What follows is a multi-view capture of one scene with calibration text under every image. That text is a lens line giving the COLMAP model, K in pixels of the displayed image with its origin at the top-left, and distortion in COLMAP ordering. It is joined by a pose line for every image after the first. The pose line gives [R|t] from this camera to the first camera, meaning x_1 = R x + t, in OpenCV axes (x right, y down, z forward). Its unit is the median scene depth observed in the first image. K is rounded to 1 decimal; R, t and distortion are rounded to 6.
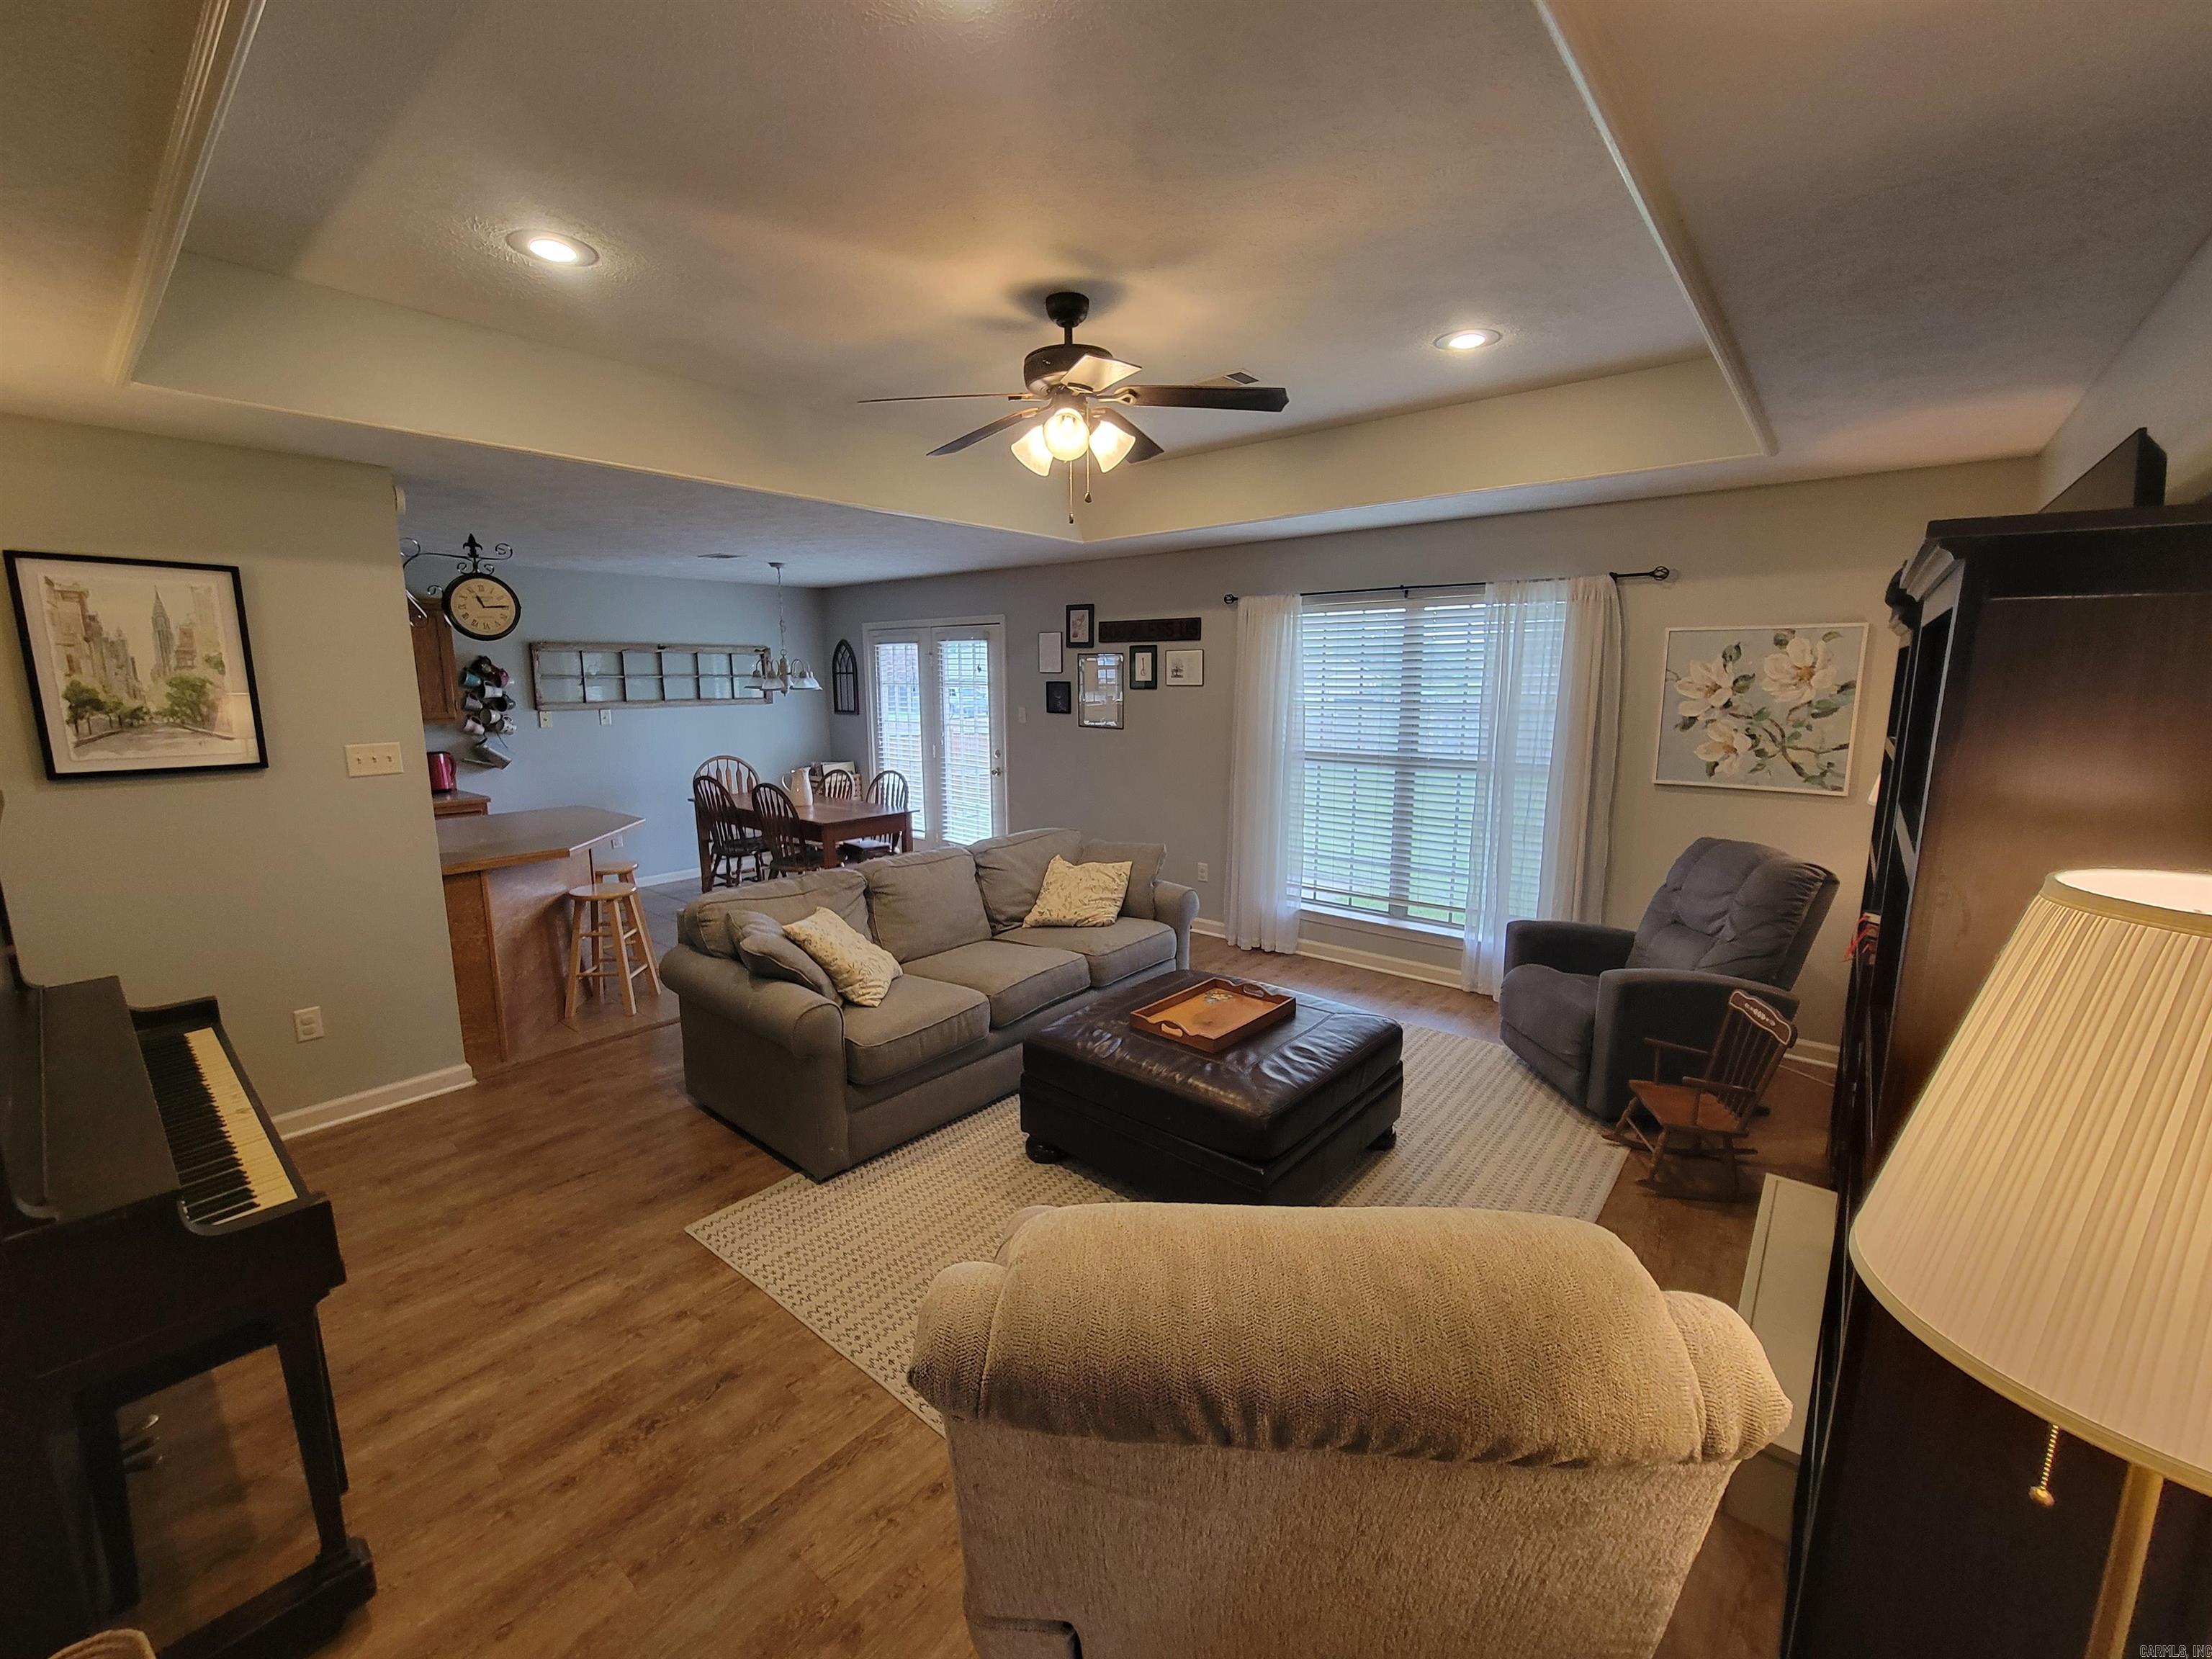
lens RADIAL K [[903.2, 0, 1094.2], [0, 903.2, 828.8], [0, 0, 1]] dist [-0.002817, 0.000329]
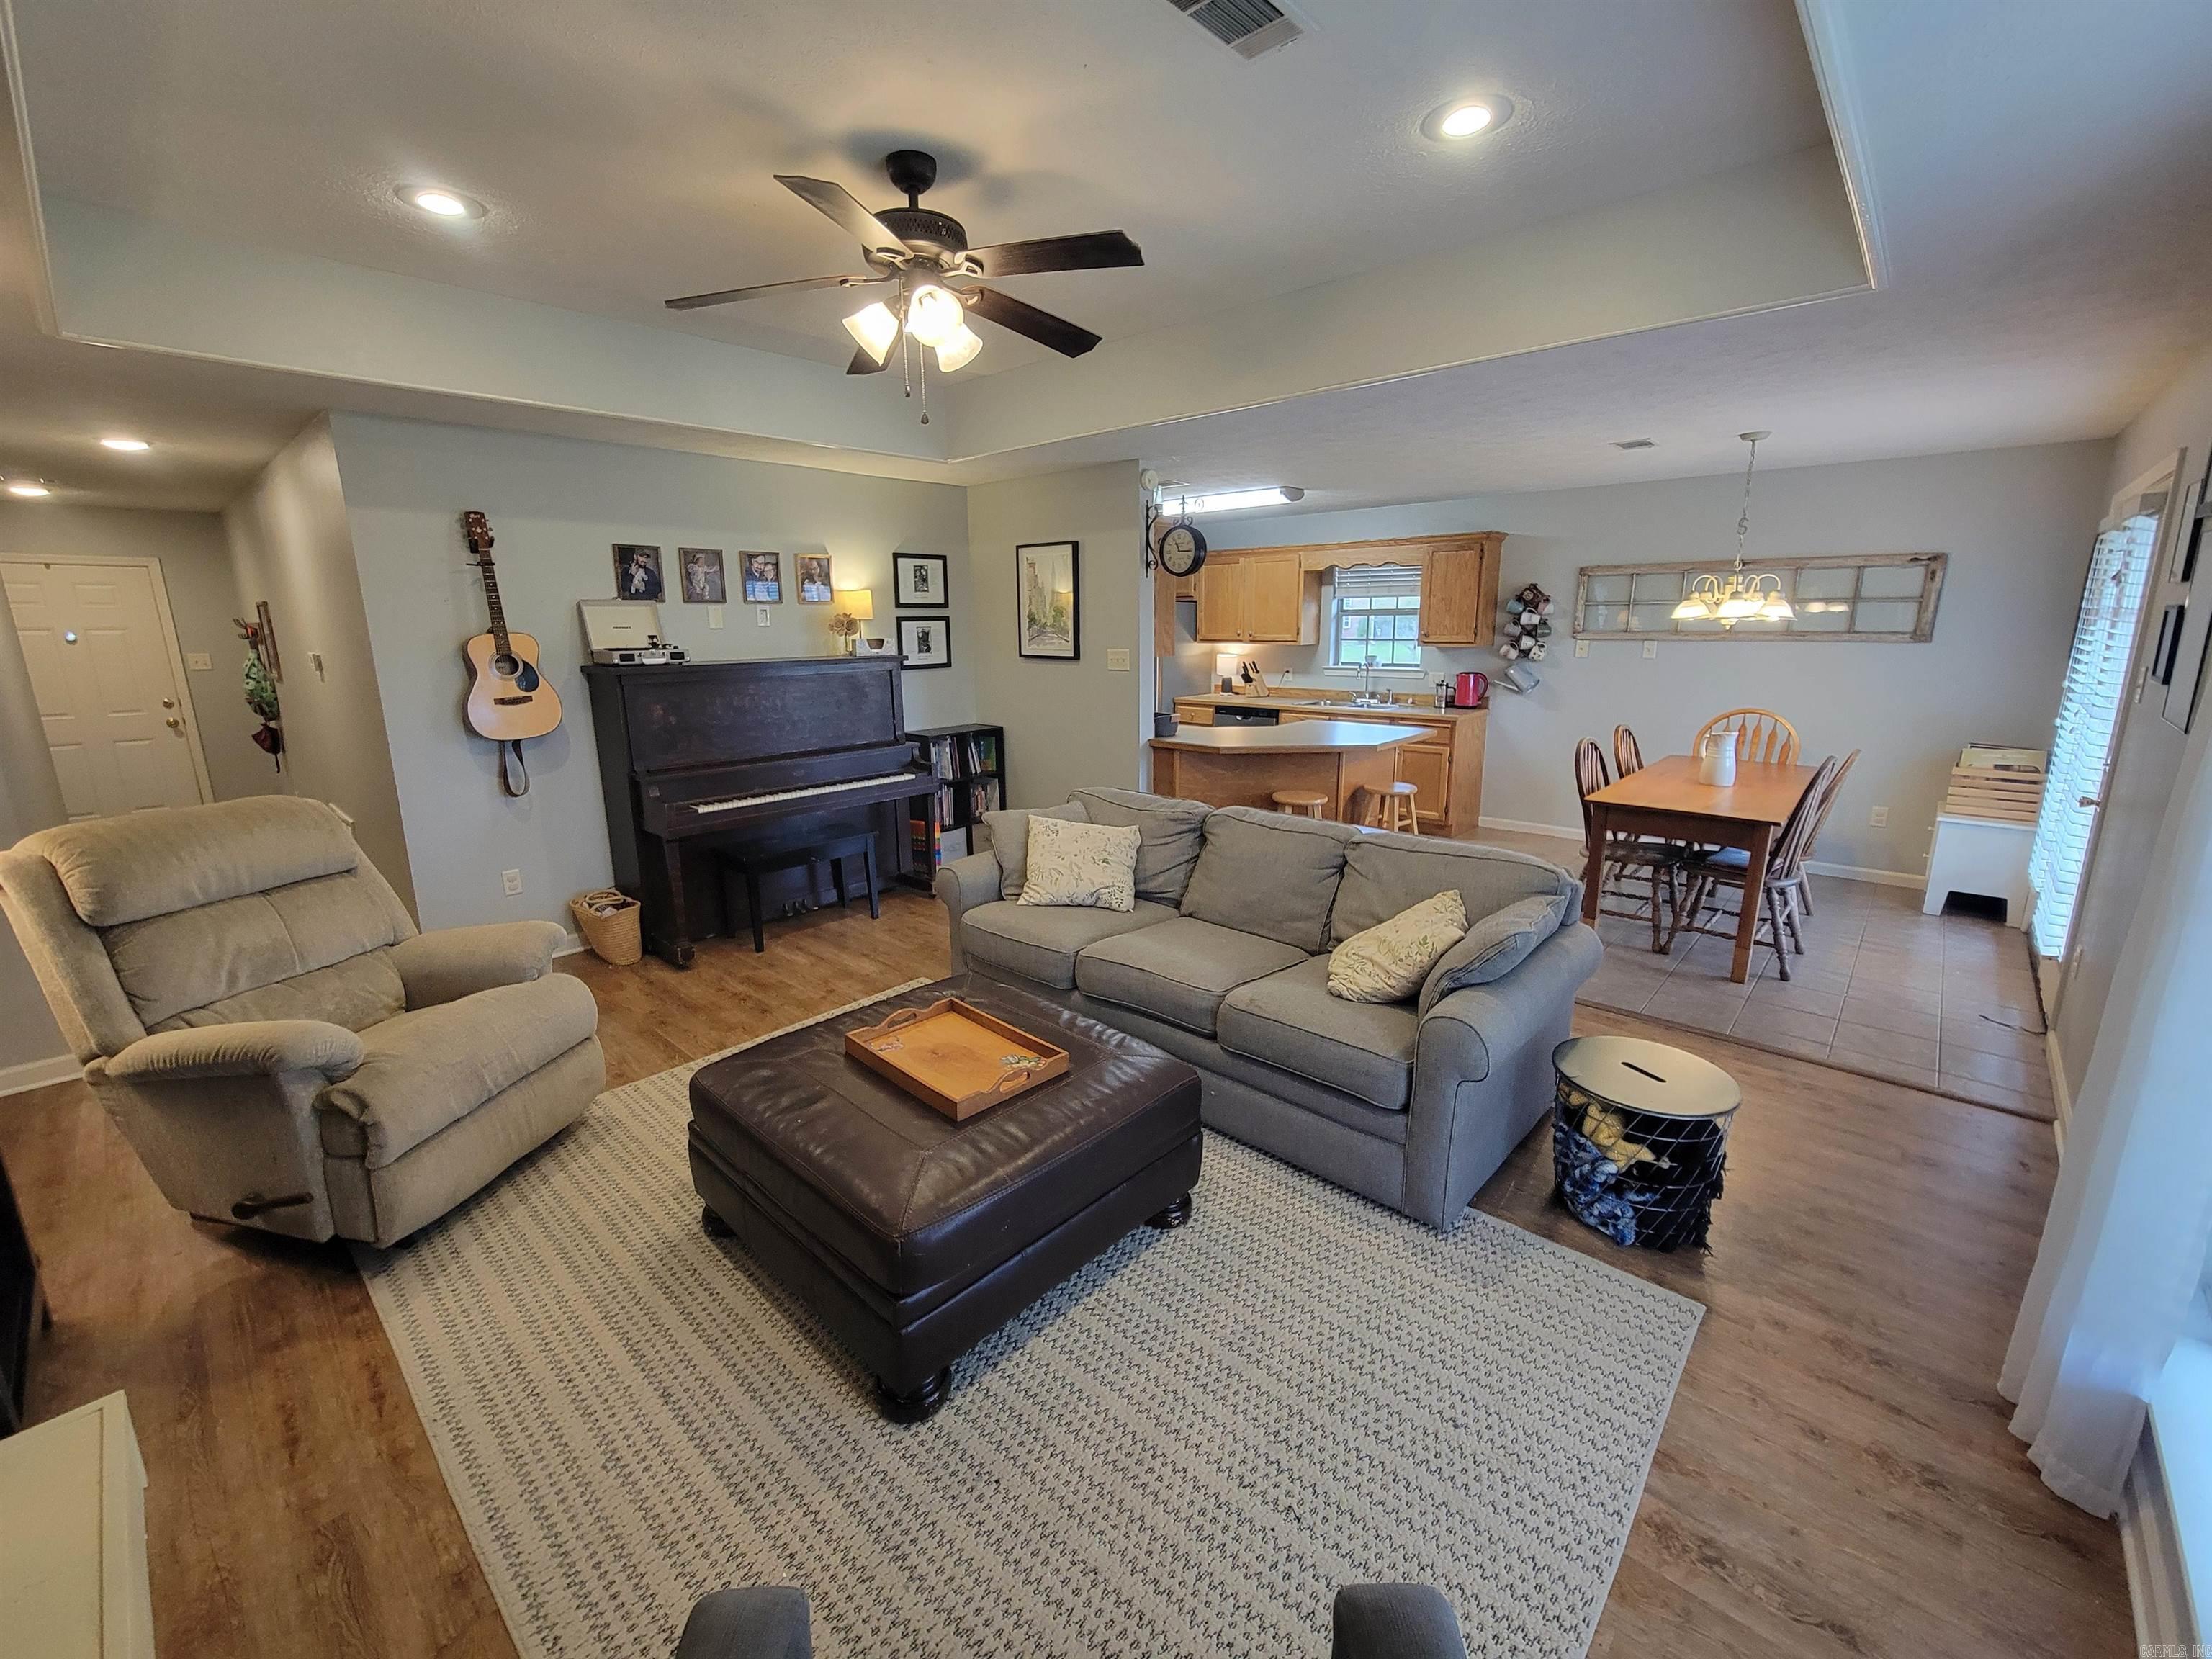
lens RADIAL K [[903.2, 0, 1096.4], [0, 903.2, 825.8], [0, 0, 1]] dist [-0.002817, 0.000329]
pose [[-0.047242, 0.228229, -0.972461, 0.827034], [-0.158202, 0.959551, 0.232884, -0.171736], [0.986276, 0.164847, -0.009225, 1.113891]]
